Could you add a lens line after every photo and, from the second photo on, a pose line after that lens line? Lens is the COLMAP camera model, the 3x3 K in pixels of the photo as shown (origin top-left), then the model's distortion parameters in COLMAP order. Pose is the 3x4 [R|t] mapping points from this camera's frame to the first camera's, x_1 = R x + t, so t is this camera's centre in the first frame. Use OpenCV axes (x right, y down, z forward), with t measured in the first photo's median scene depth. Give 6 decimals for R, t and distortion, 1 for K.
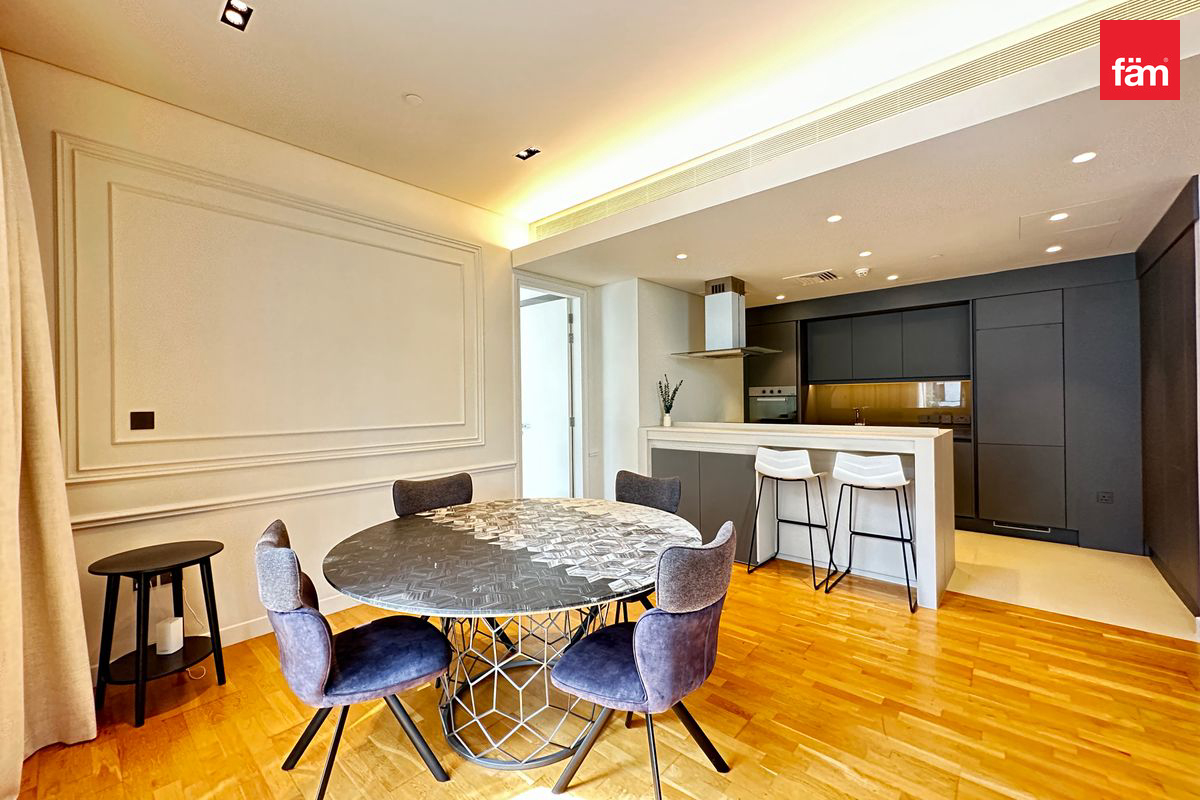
lens RADIAL K [[476.9, 0, 599.5], [0, 476.9, 399.1], [0, 0, 1]] dist [-0.002729, 0.000813]
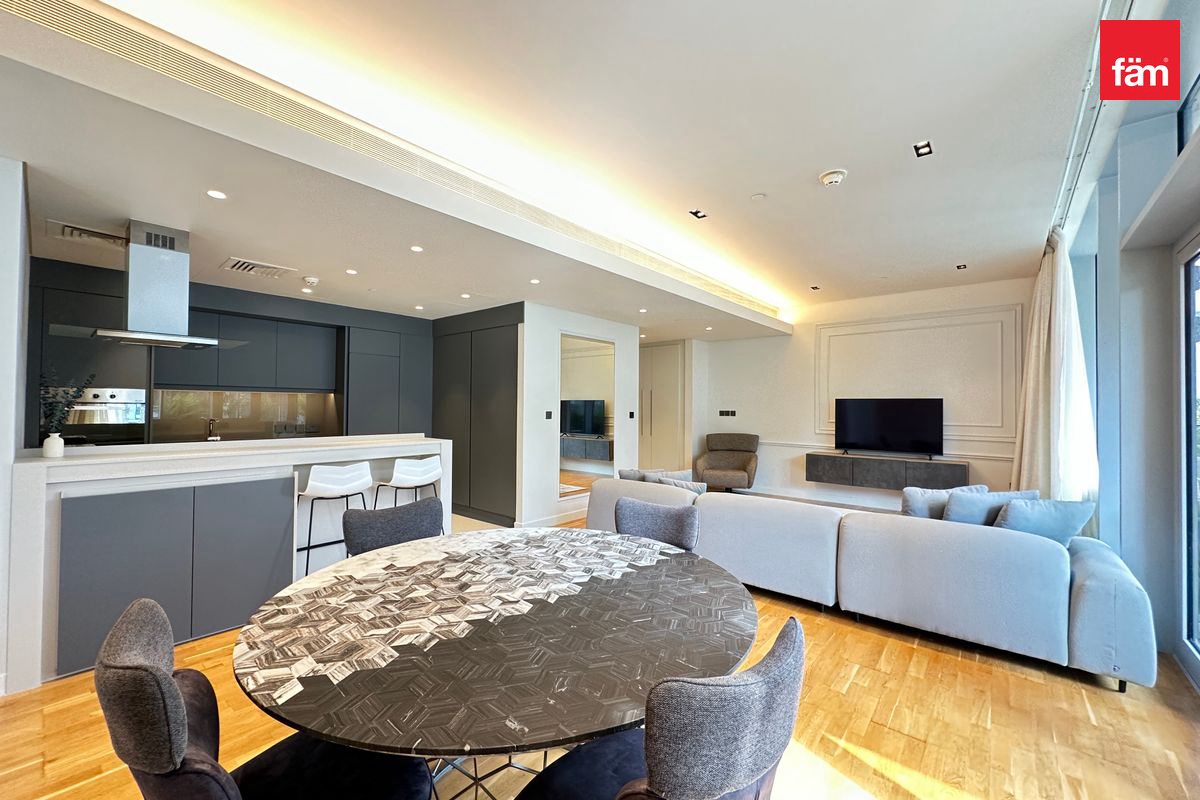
lens RADIAL K [[476.9, 0, 599.5], [0, 476.9, 399.1], [0, 0, 1]] dist [-0.002729, 0.000813]
pose [[-0.027131, 0.027086, 0.999265, -0.971915], [-0.009464, 0.999581, -0.027351, 0.000025], [-0.999587, -0.010199, -0.026864, 0.923667]]
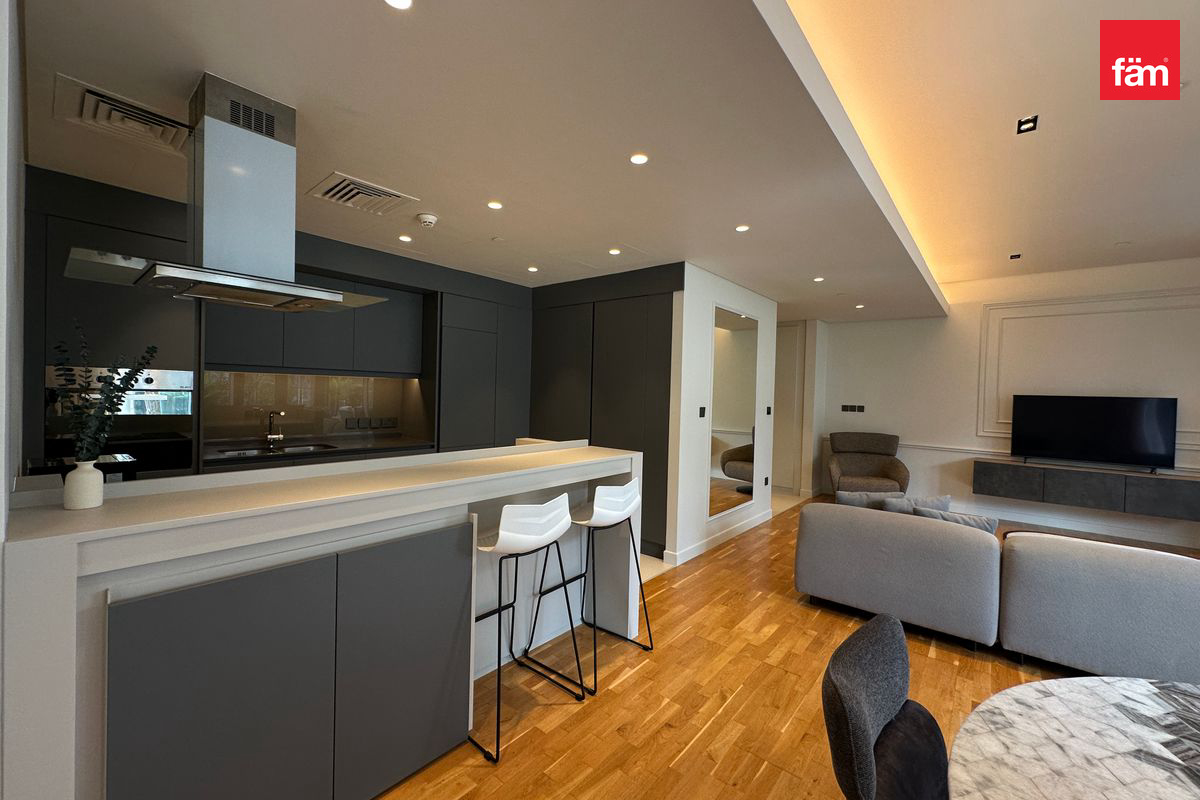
lens RADIAL K [[476.9, 0, 599.5], [0, 476.9, 399.1], [0, 0, 1]] dist [-0.002729, 0.000813]
pose [[-0.033184, -0.006169, 0.999430, -0.336170], [-0.026912, 0.999624, 0.005277, -0.035943], [-0.999087, -0.026721, -0.033338, 1.661862]]
